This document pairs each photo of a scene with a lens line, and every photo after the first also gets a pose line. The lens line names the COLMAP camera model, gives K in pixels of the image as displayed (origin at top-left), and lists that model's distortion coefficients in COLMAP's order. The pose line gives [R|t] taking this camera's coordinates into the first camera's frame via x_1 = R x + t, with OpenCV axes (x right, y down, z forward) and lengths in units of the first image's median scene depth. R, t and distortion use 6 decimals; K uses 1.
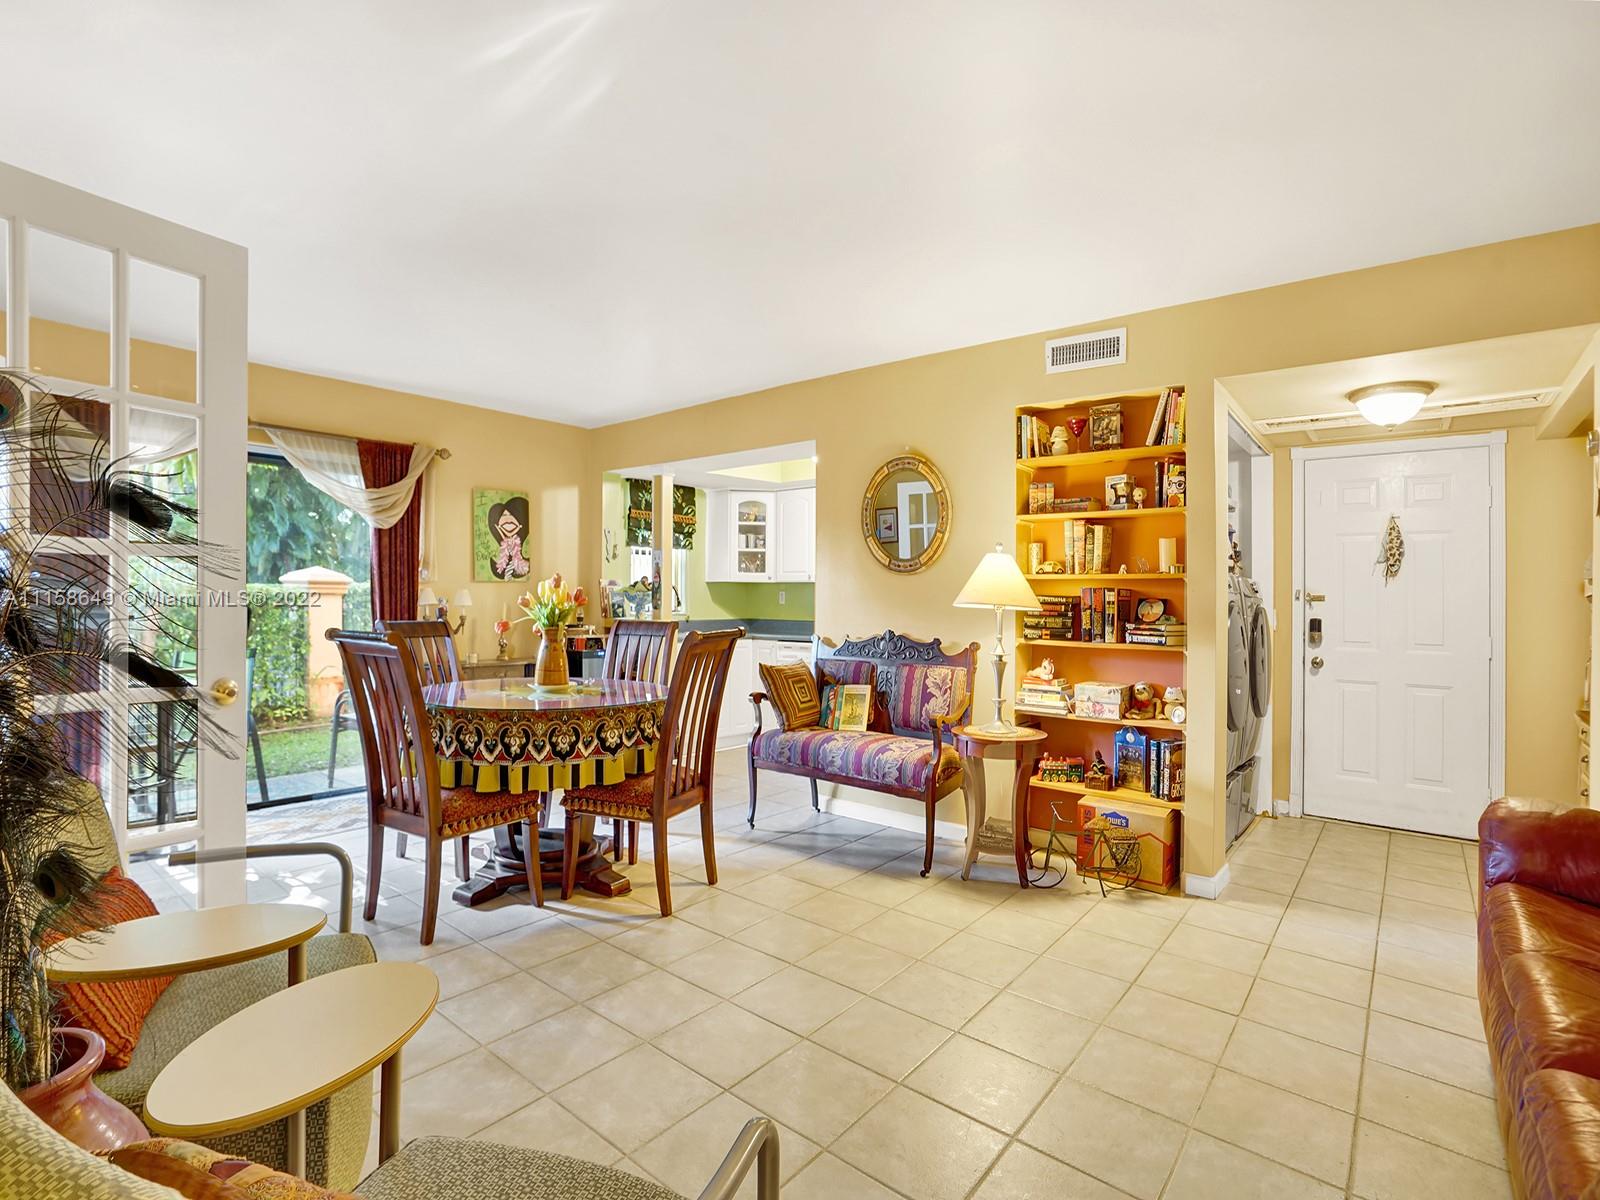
lens RADIAL K [[764.4, 0, 755.7], [0, 764.4, 597.1], [0, 0, 1]] dist [-0.027511, 0.000867]
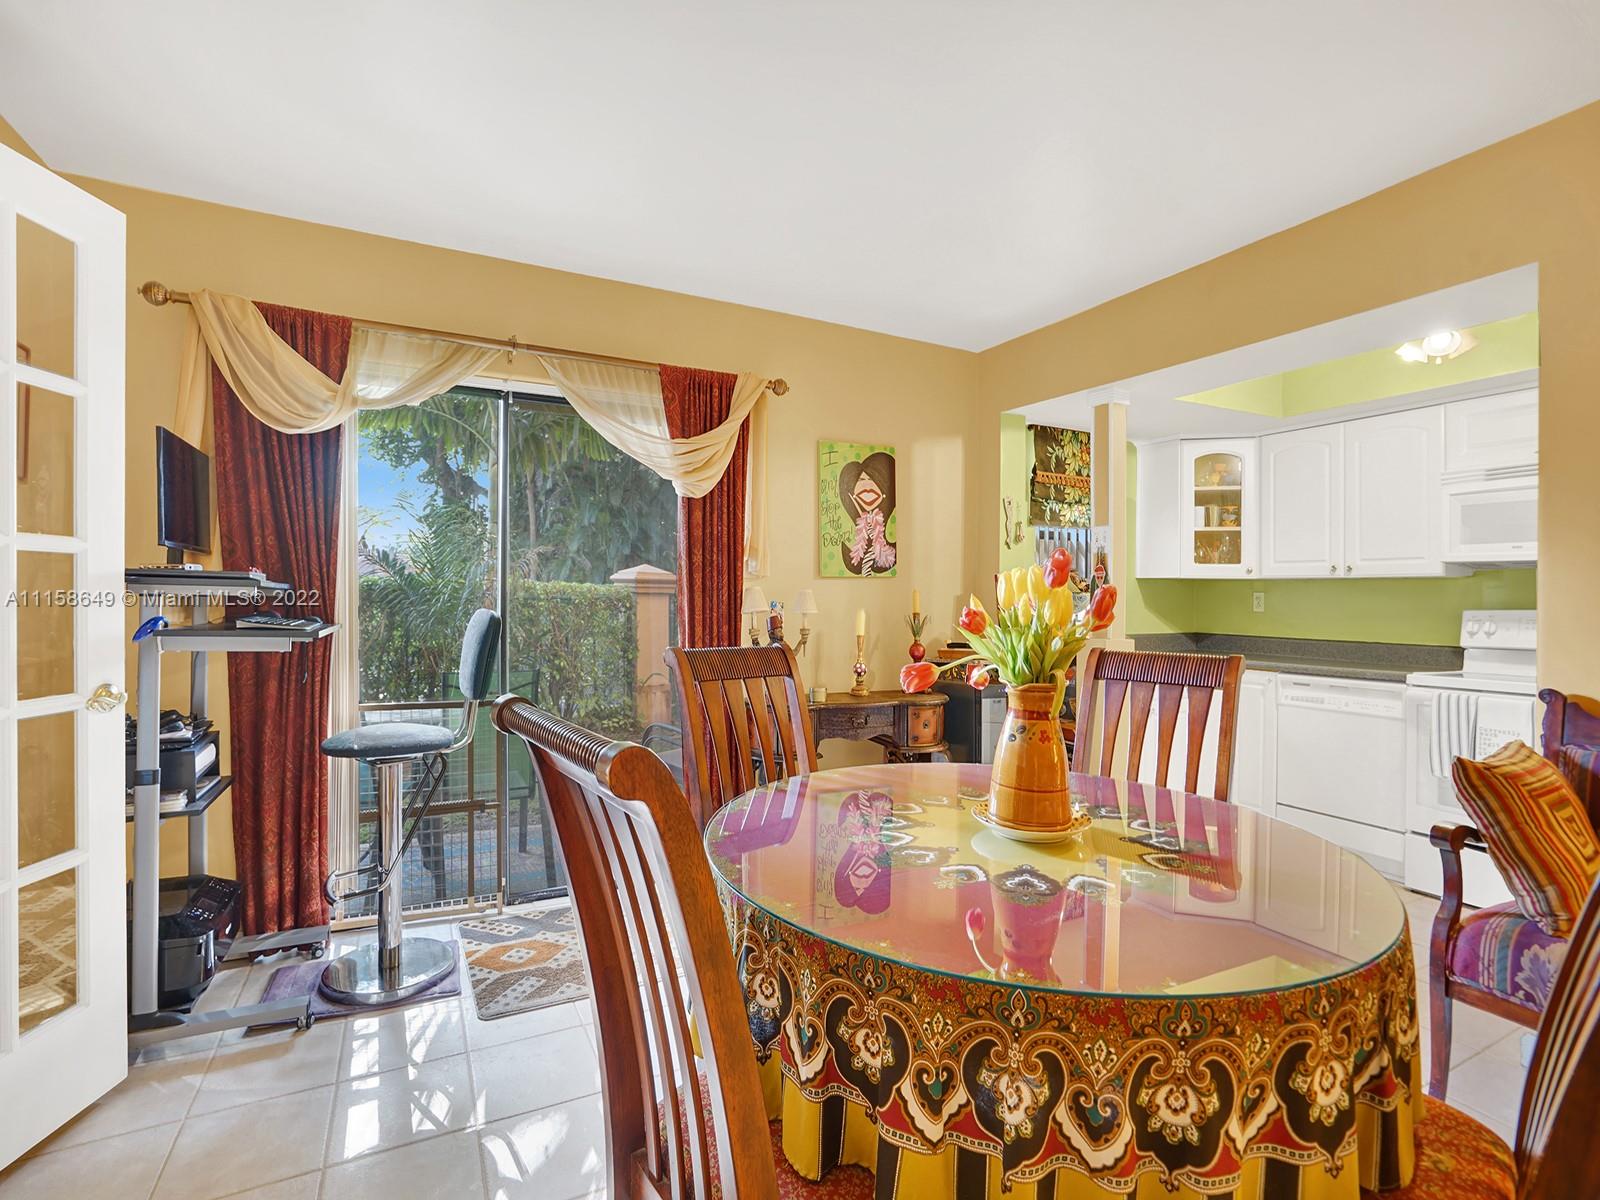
lens RADIAL K [[764.4, 0, 790.8], [0, 764.4, 594.4], [0, 0, 1]] dist [-0.027511, 0.000867]
pose [[0.934377, 0.003207, -0.356271, -0.166579], [-0.004495, 0.999986, -0.002789, -0.003664], [0.356257, 0.004207, 0.934379, 0.390481]]
